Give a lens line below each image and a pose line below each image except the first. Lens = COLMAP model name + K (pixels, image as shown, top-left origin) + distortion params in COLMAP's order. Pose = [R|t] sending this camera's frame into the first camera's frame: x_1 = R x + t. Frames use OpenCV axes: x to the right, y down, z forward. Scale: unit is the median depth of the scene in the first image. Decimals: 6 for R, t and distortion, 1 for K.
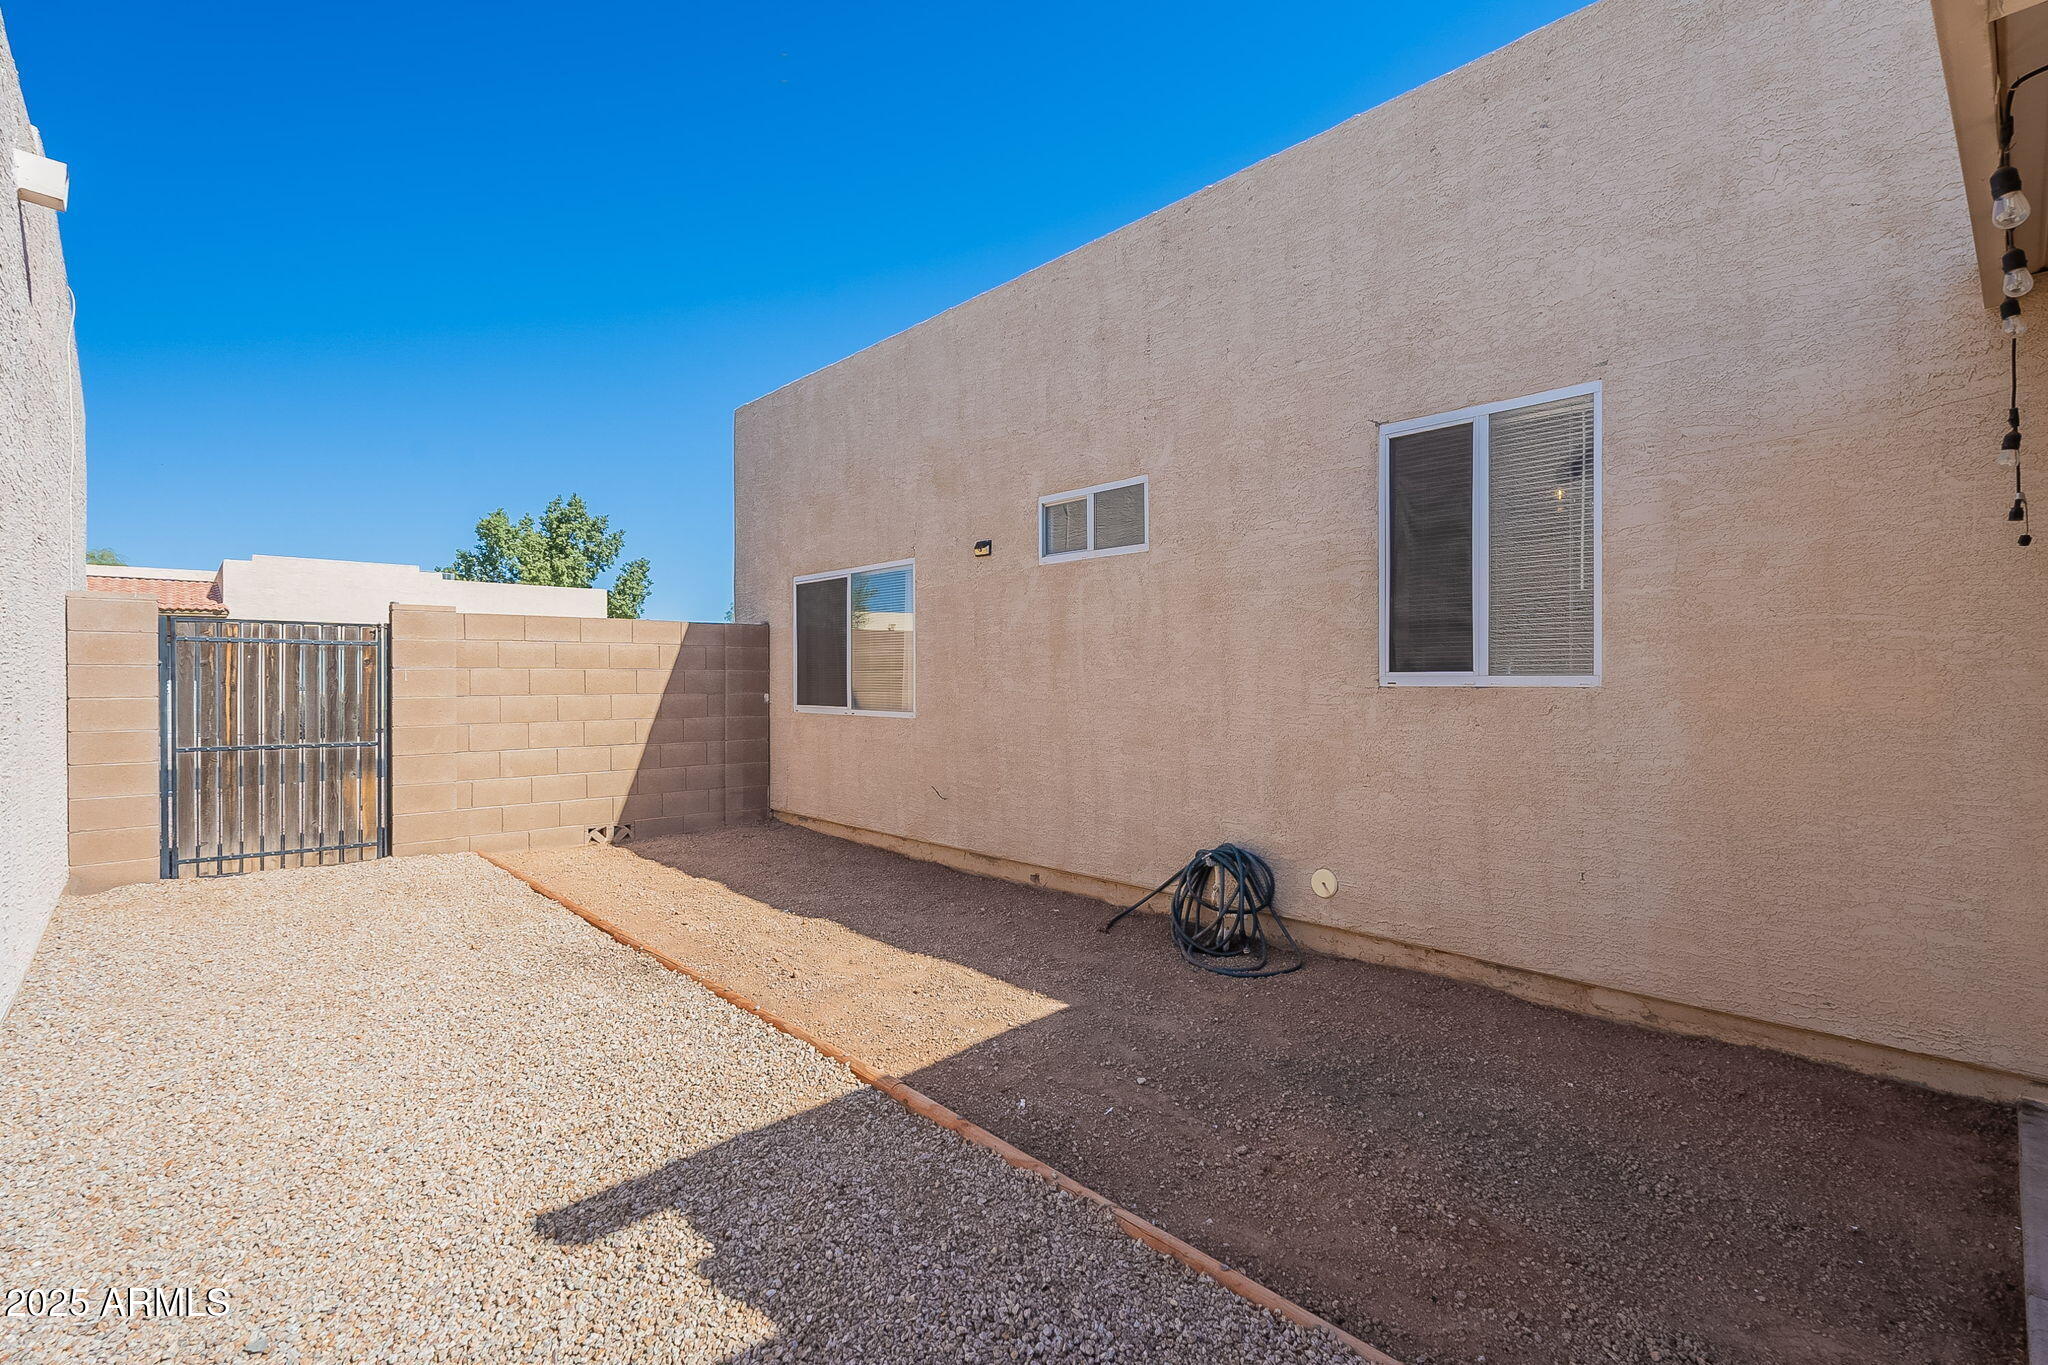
lens RADIAL K [[912.1, 0, 1026.2], [0, 912.1, 677.1], [0, 0, 1]] dist [-0.001352, -0.001443]
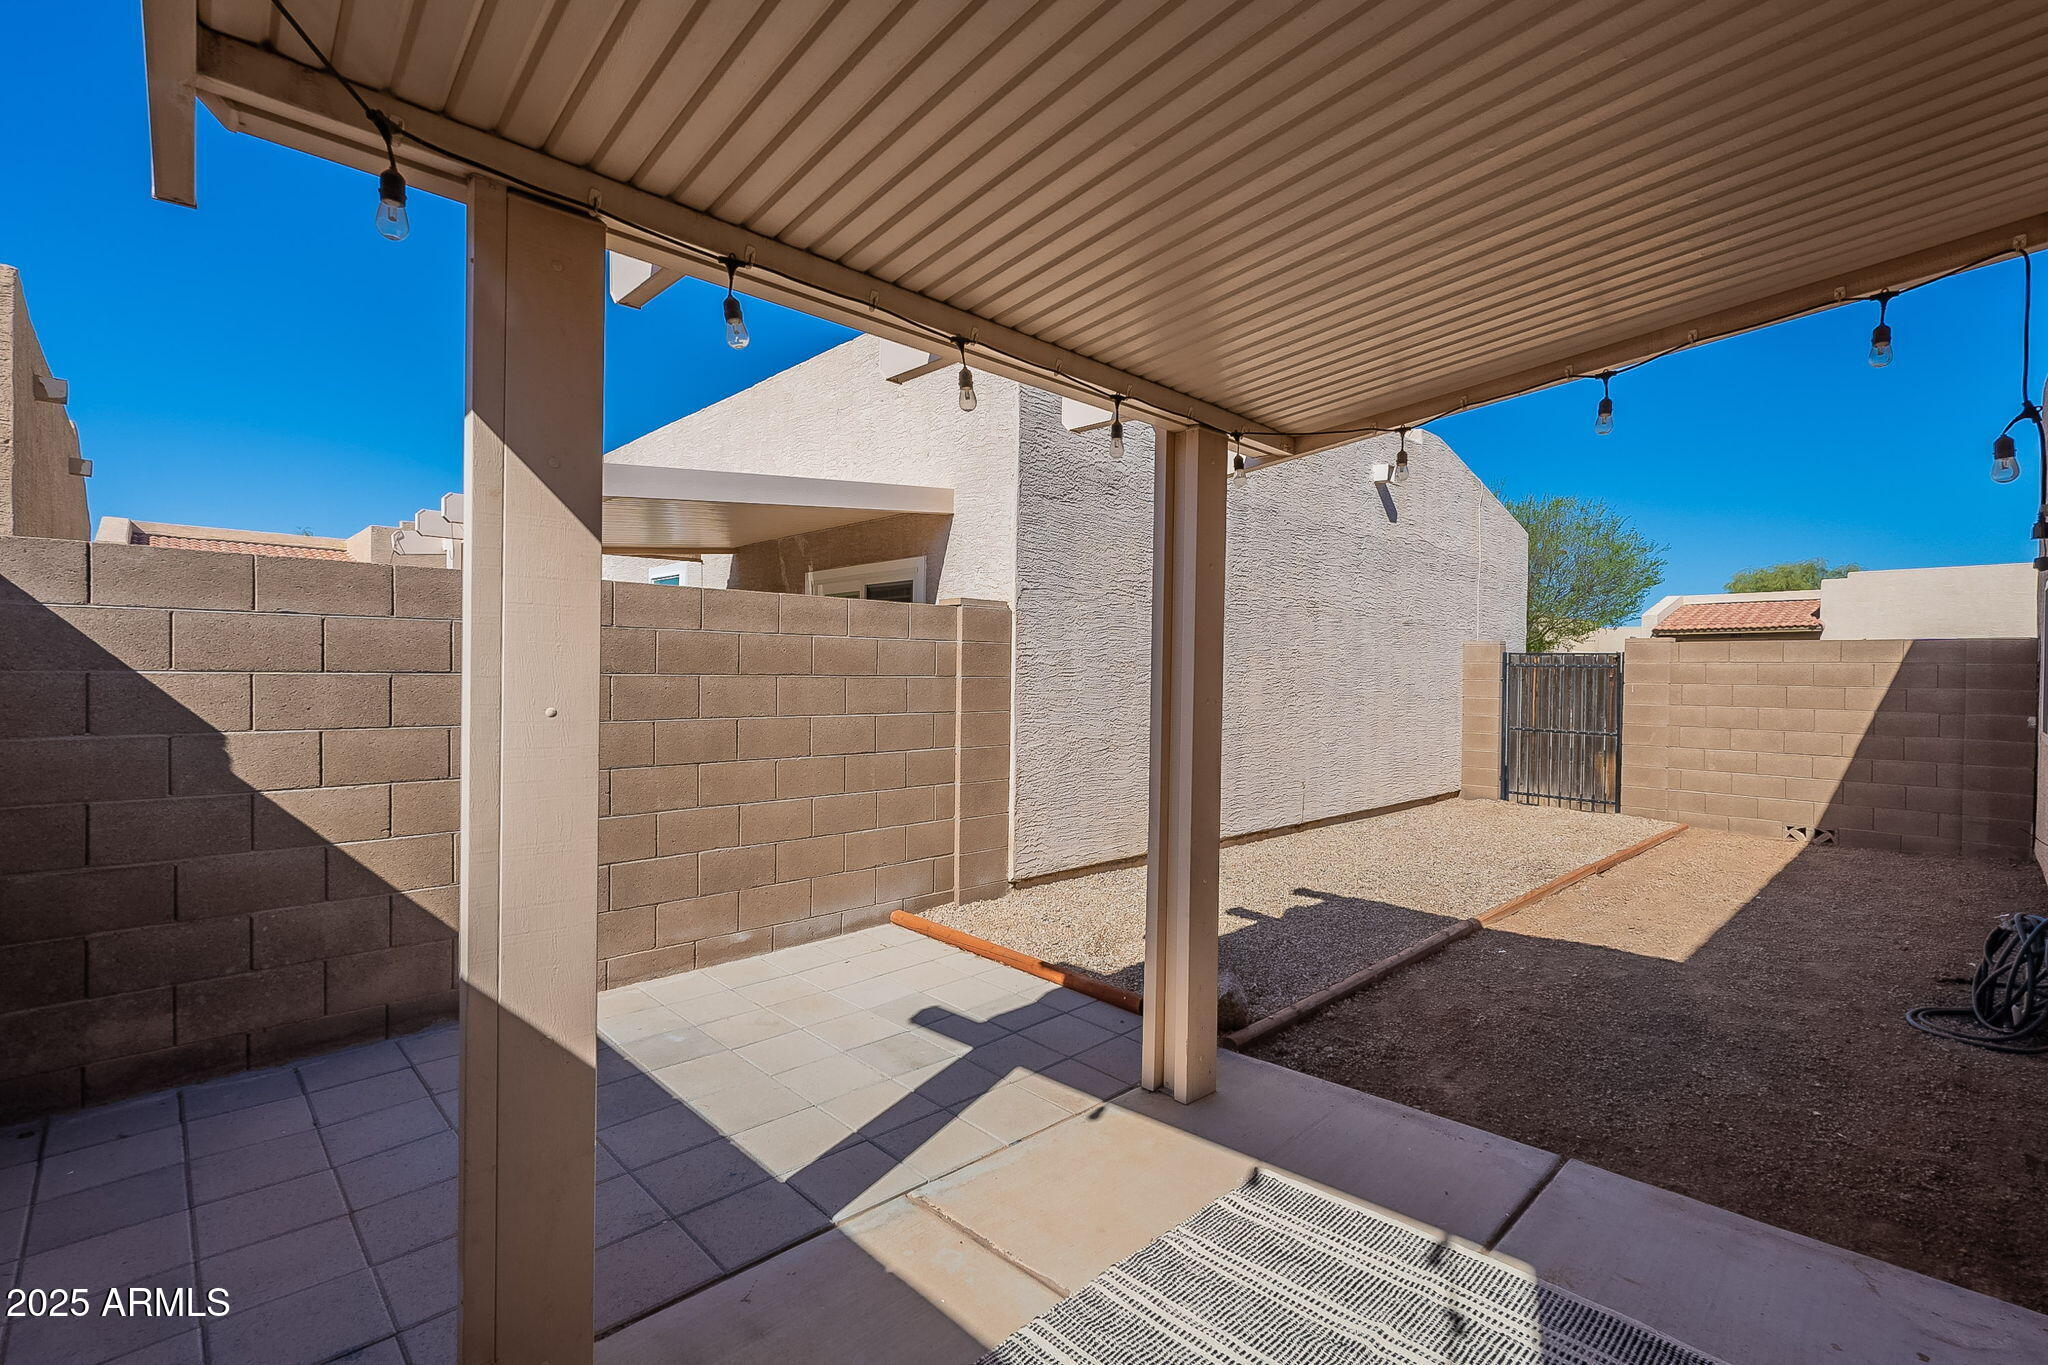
lens RADIAL K [[912.1, 0, 1026.1], [0, 912.1, 679.0], [0, 0, 1]] dist [-0.001352, -0.001443]
pose [[0.006497, 0.008952, -0.999939, 0.670027], [-0.011333, 0.999896, 0.008878, -0.017040], [0.999915, 0.011274, 0.006598, 0.039422]]
